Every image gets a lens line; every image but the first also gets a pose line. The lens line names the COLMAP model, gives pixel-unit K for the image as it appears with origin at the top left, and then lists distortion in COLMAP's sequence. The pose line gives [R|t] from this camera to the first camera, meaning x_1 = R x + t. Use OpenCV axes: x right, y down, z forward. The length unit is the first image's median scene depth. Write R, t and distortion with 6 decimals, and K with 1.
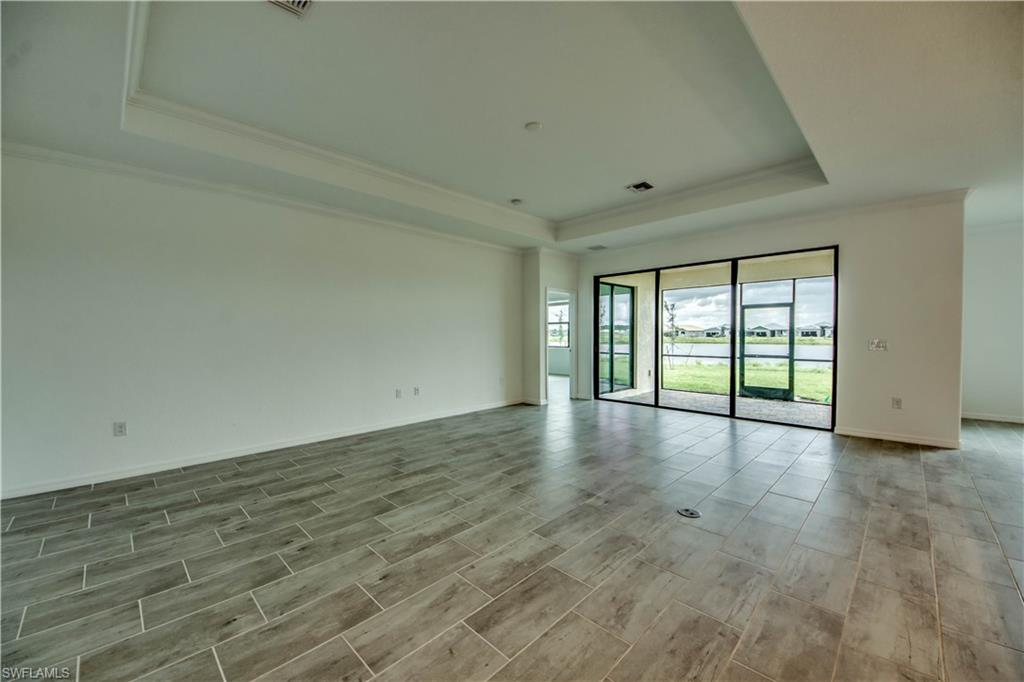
lens RADIAL K [[399.8, 0, 509.8], [0, 399.8, 345.9], [0, 0, 1]] dist [0.003552, -0.000497]
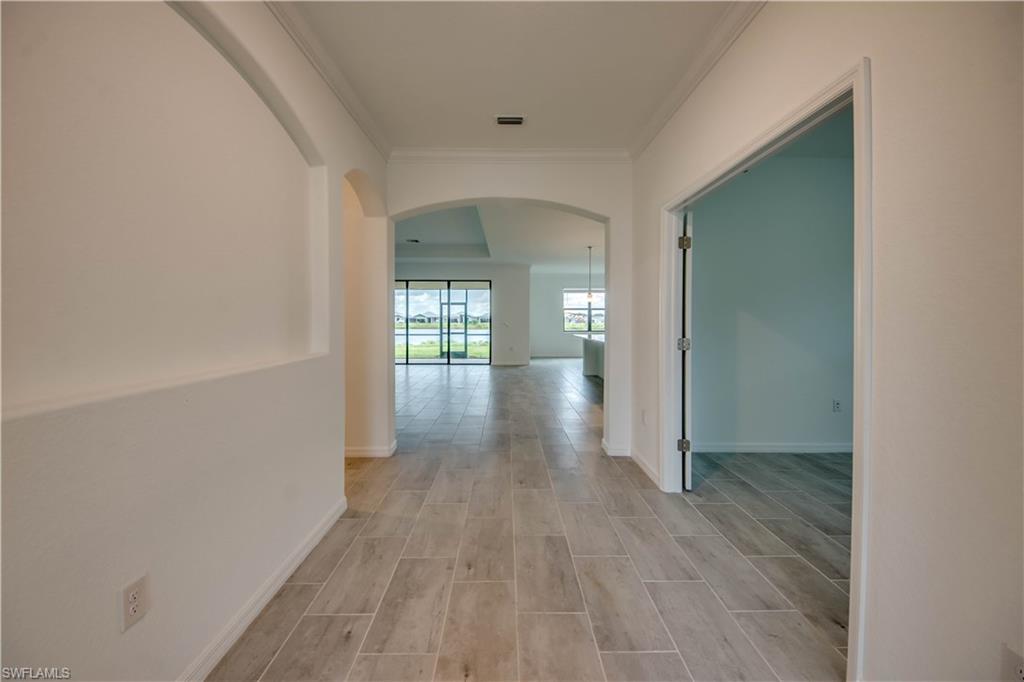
lens RADIAL K [[394.8, 0, 508.4], [0, 394.8, 327.7], [0, 0, 1]] dist [0.001544, -0.000173]
pose [[0.705229, -0.011765, 0.708882, -0.745976], [0.020203, 0.999790, -0.003506, 0.026102], [-0.708692, 0.016795, 0.705318, -0.672695]]
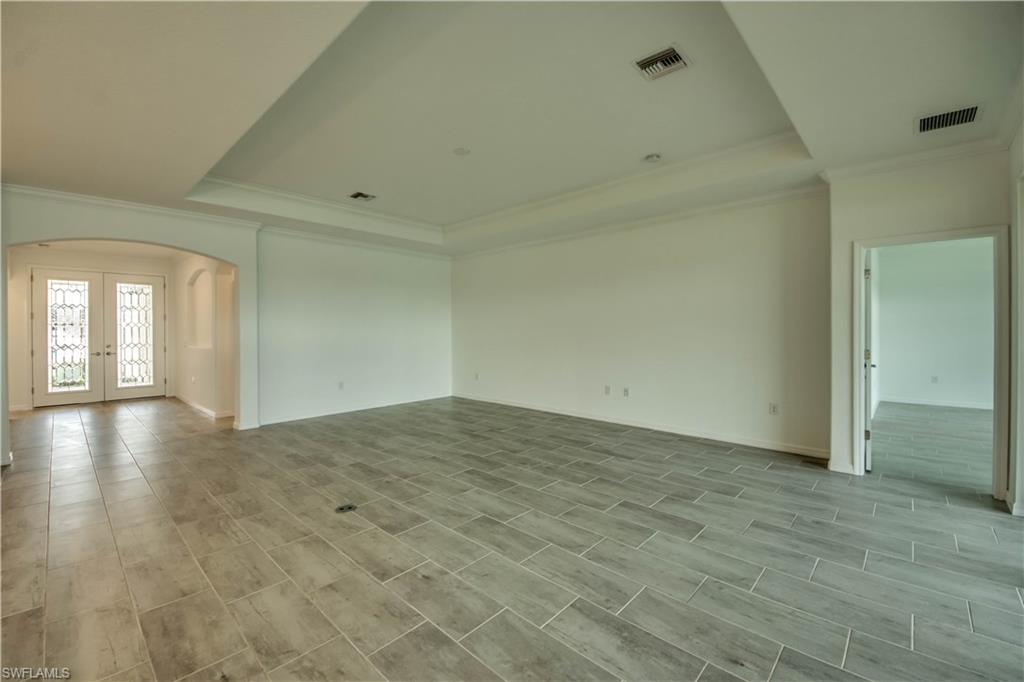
lens RADIAL K [[420.3, 0, 500.1], [0, 420.3, 330.7], [0, 0, 1]] dist [0.027271, -0.000011]
pose [[0.017137, 0.008409, -0.999818, 0.999920], [-0.024910, 0.999658, 0.007981, -0.043699], [0.999543, 0.024769, 0.017341, 0.880367]]
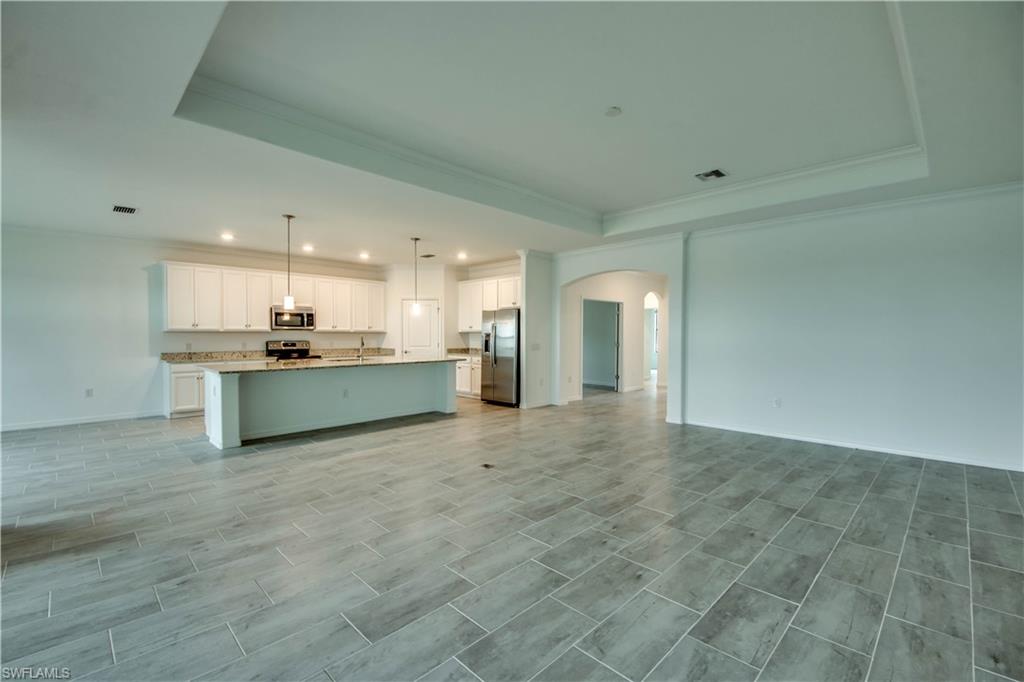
lens RADIAL K [[442.0, 0, 512.0], [0, 442.0, 341.0], [0, 0, 1]] dist [0.043702, -0.025966]
pose [[-0.999985, 0.001719, -0.005195, 0.233058], [0.001468, 0.998844, 0.048039, -0.062933], [0.005272, 0.048030, -0.998832, 1.627365]]
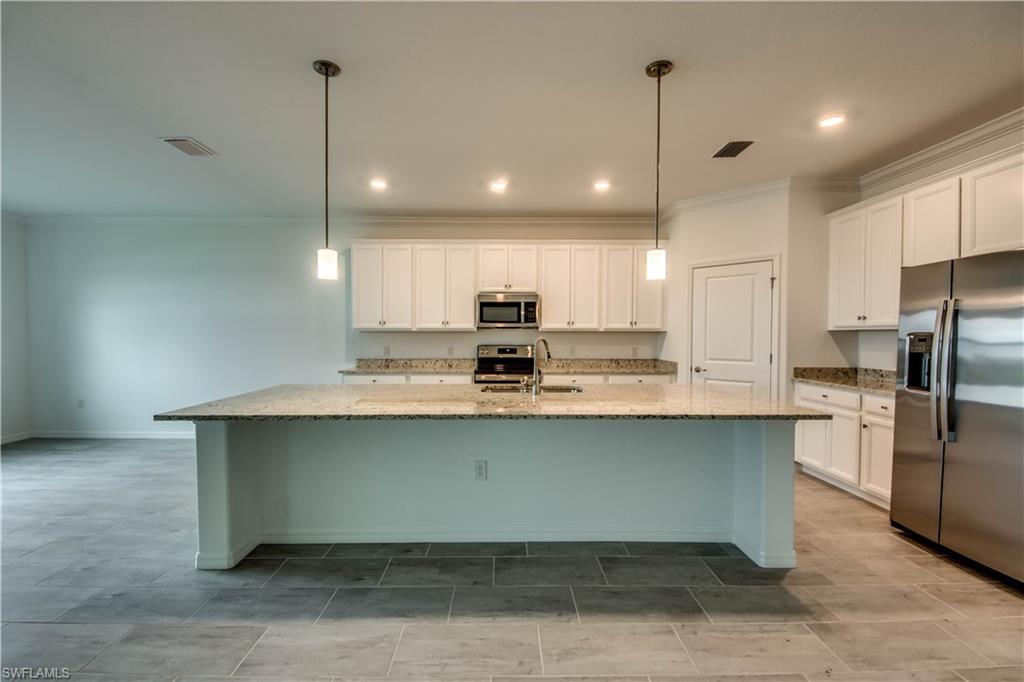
lens RADIAL K [[445.3, 0, 499.8], [0, 445.3, 342.5], [0, 0, 1]] dist [0.001871, -0.000222]
pose [[-0.699846, -0.011924, 0.714194, 0.293704], [0.024357, 0.998881, 0.040545, -0.032022], [-0.713878, 0.045772, -0.698772, 0.607819]]
